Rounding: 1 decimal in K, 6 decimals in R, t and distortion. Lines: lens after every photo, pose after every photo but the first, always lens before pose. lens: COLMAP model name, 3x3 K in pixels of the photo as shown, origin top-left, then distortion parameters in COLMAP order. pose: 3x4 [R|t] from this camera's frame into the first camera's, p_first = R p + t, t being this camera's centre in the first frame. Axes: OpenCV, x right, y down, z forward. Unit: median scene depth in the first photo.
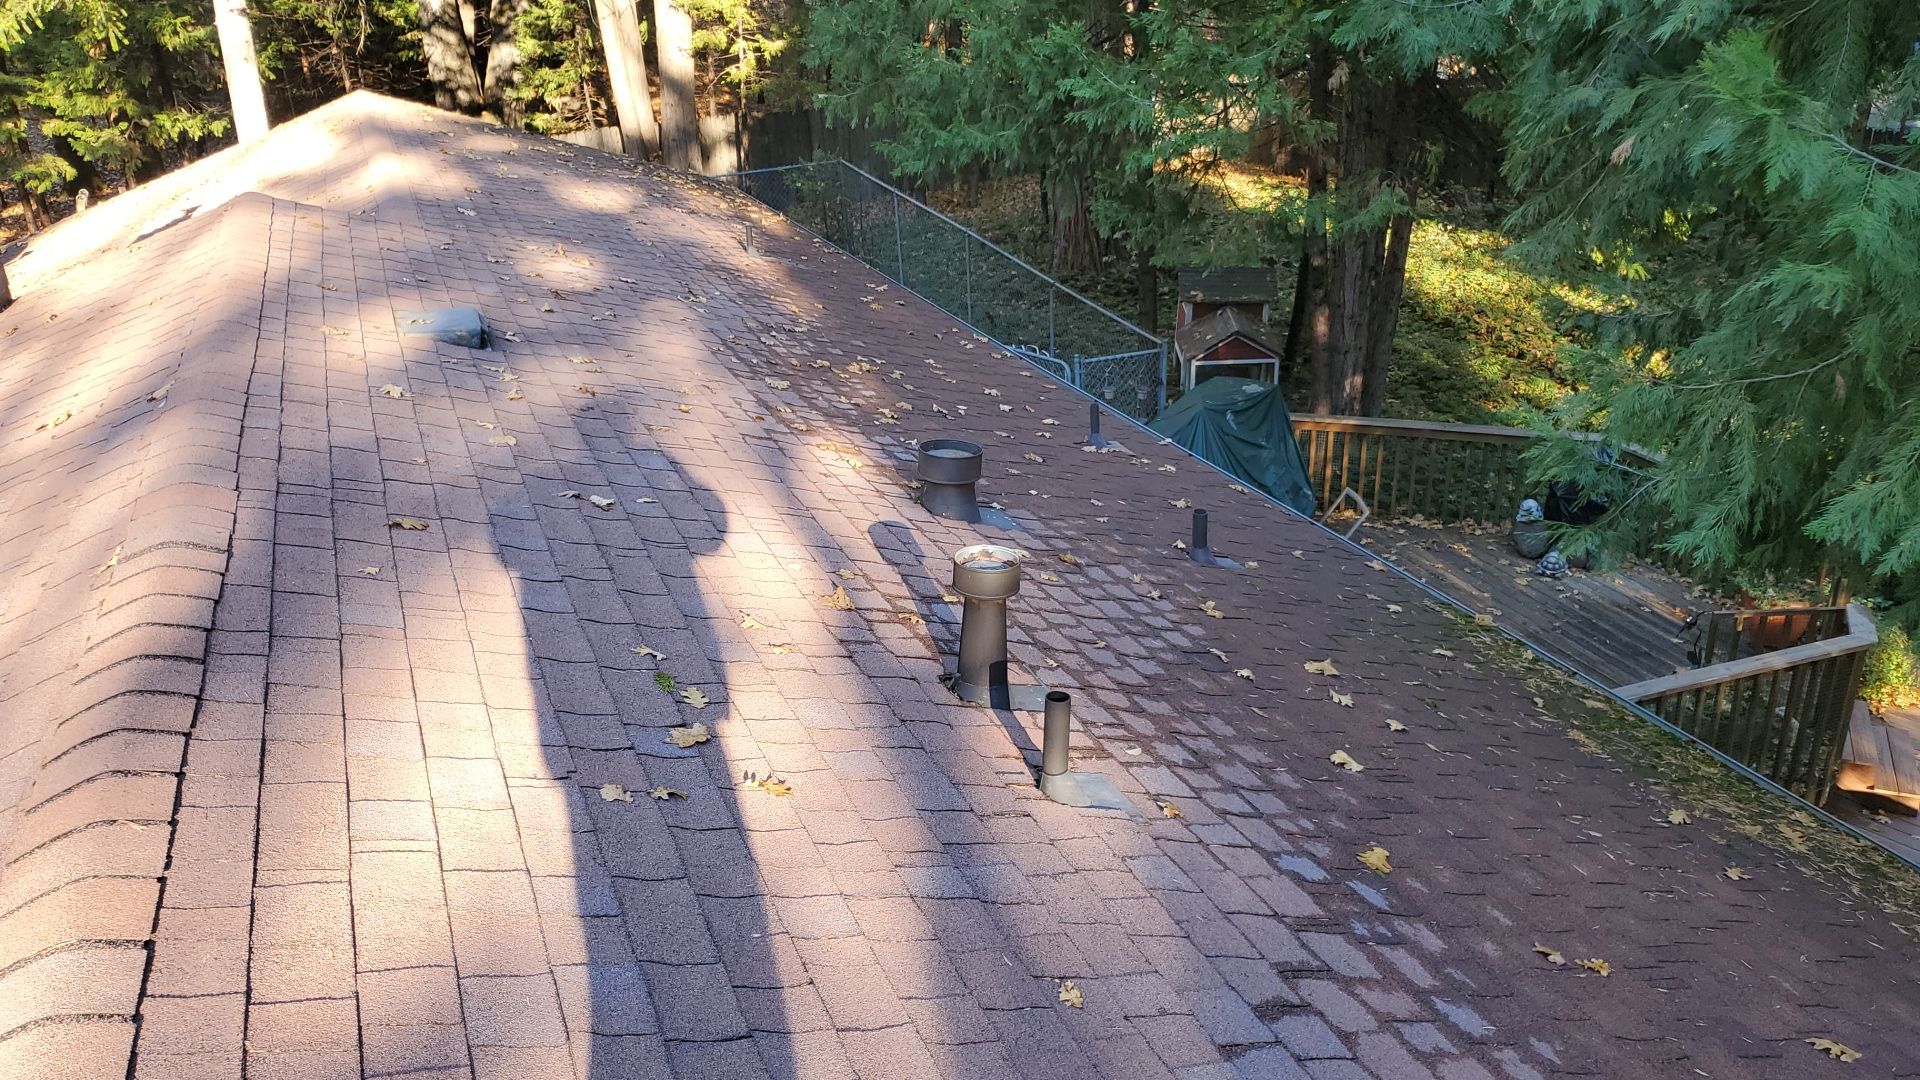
lens RADIAL K [[1451.7, 0, 960.0], [0, 1451.7, 540.0], [0, 0, 1]] dist [0.132111, -0.374817]
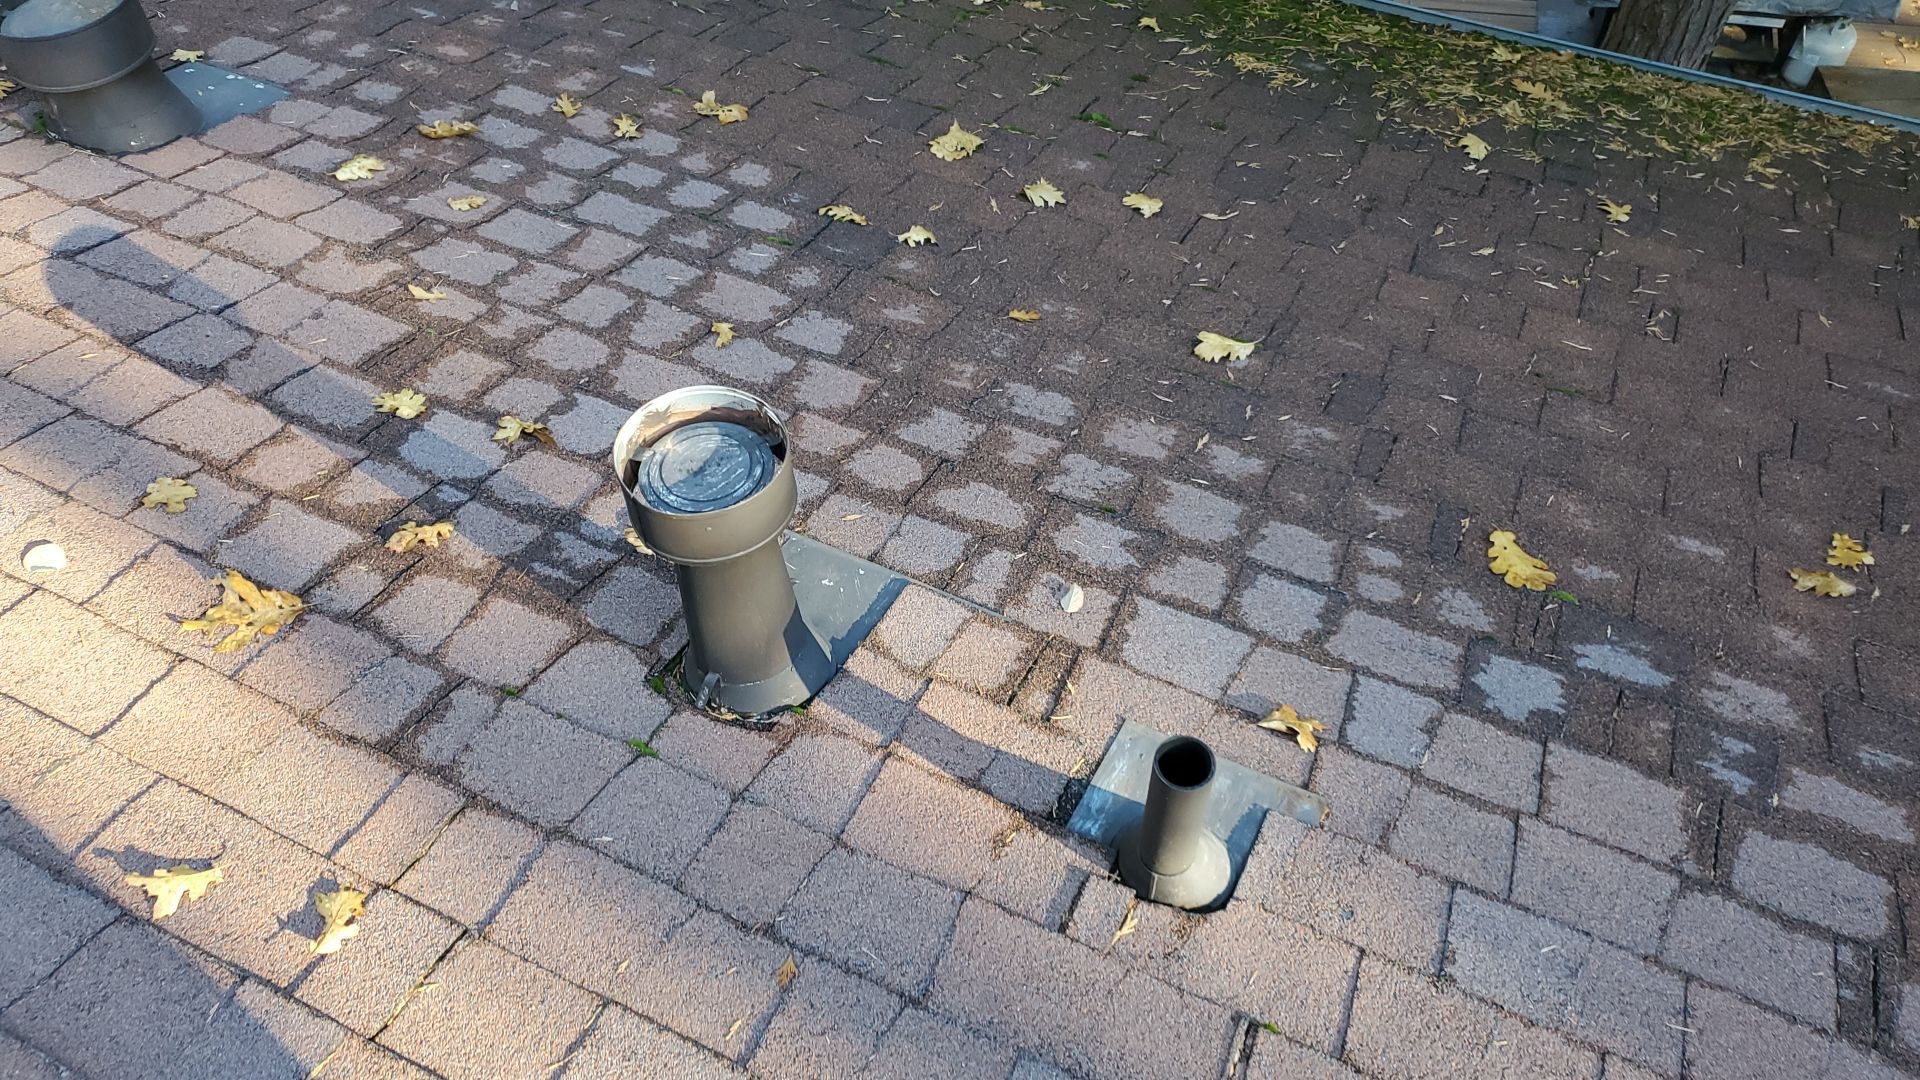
lens RADIAL K [[1512.5, 0, 960.0], [0, 1512.5, 540.0], [0, 0, 1]] dist [-0.000756, 0.000009]
pose [[0.750154, -0.543365, 0.376859, -0.029771], [0.279376, 0.776972, 0.564148, -0.055205], [-0.599348, -0.317912, 0.734652, 0.203387]]
